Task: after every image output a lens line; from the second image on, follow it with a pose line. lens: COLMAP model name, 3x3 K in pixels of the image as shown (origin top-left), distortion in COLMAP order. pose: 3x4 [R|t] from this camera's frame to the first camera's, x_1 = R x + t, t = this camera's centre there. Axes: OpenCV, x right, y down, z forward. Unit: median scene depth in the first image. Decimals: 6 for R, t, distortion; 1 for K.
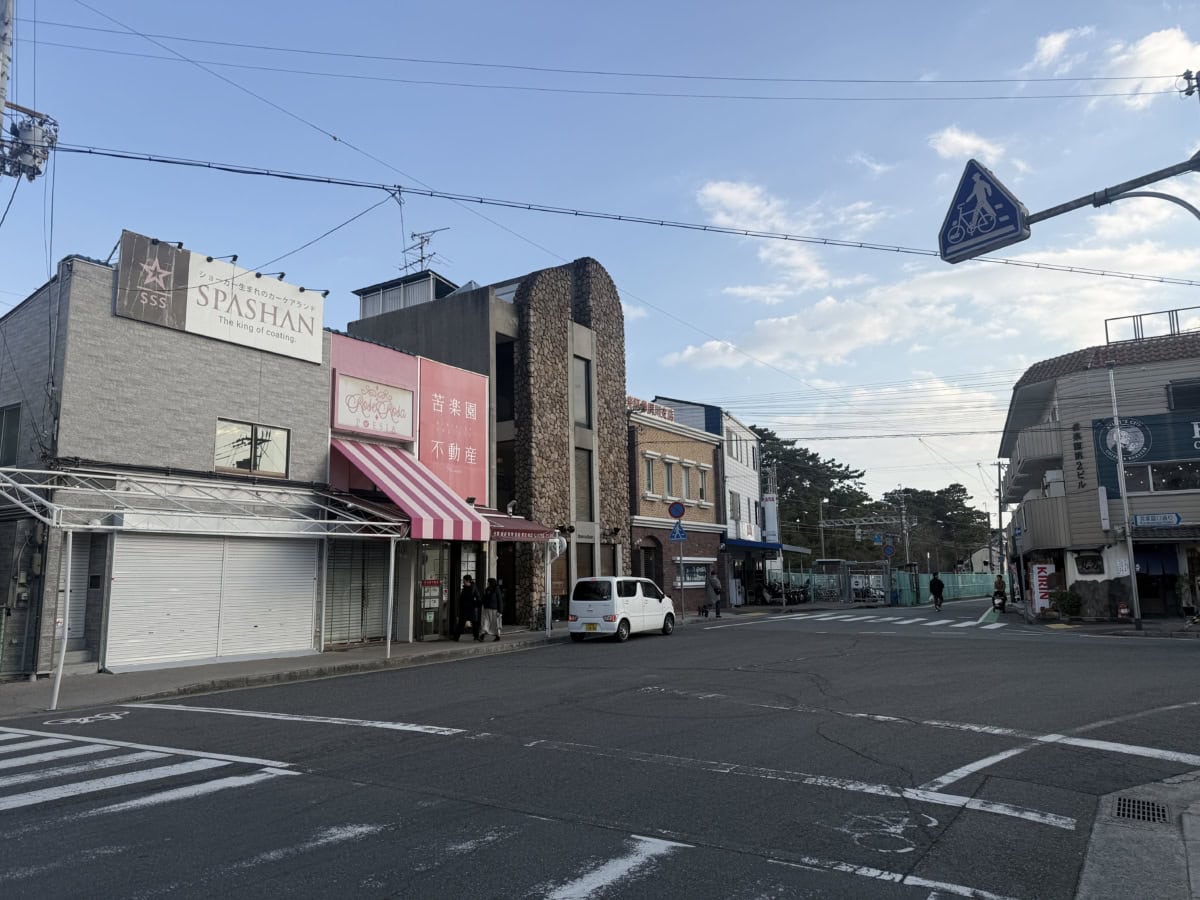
lens RADIAL K [[855.8, 0, 600.0], [0, 855.8, 450.0], [0, 0, 1]] dist [0.107238, -0.113859]
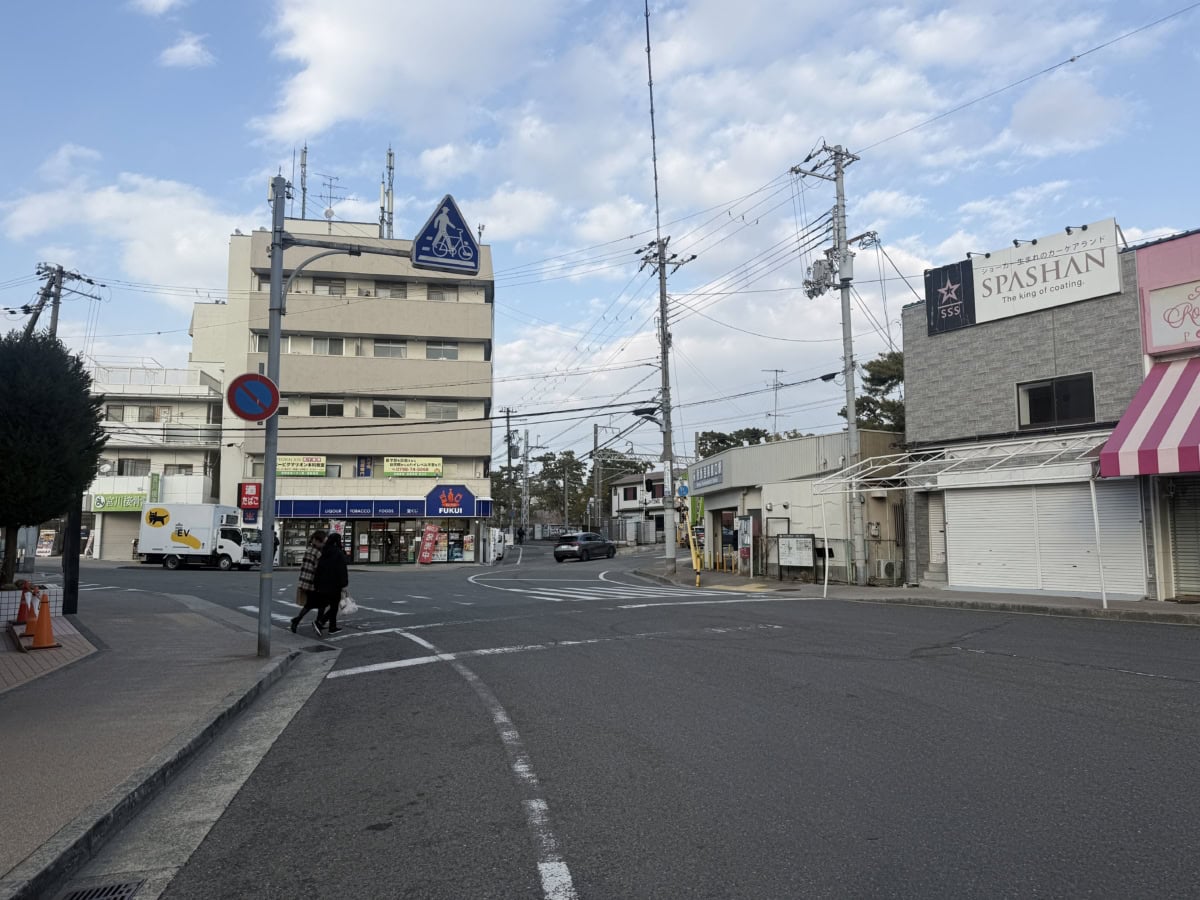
lens RADIAL K [[855.8, 0, 600.0], [0, 855.8, 450.0], [0, 0, 1]] dist [0.107238, -0.113859]
pose [[-0.353707, -0.081624, -0.931788, 0.824764], [0.150961, 0.978144, -0.142990, 0.130621], [0.923094, -0.191240, -0.333654, 0.859992]]
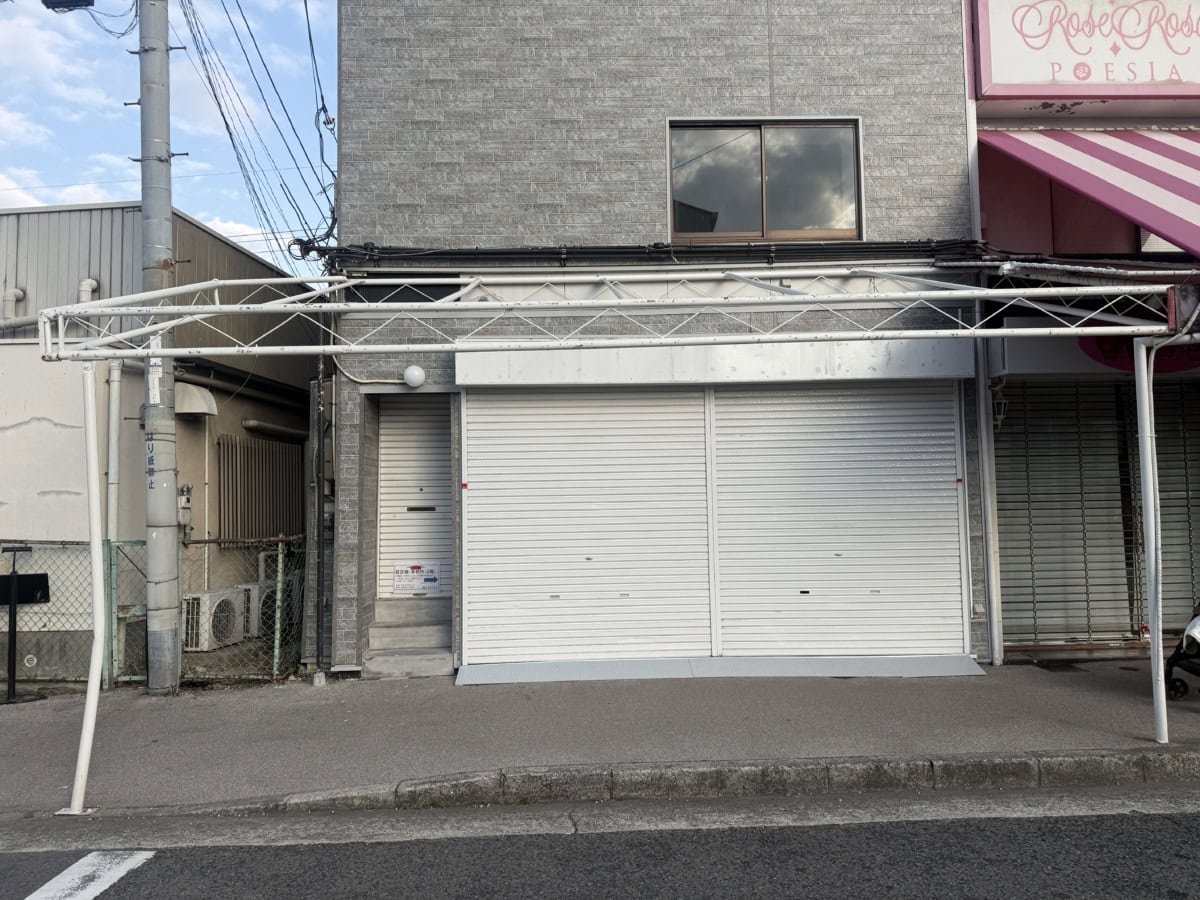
lens RADIAL K [[825.1, 0, 606.2], [0, 825.1, 457.8], [0, 0, 1]] dist [0.030168, -0.046911]
pose [[0.574449, -0.043111, -0.817404, -0.121844], [0.136344, 0.989701, 0.043621, 0.108612], [0.807105, -0.136507, 0.574410, 0.710186]]
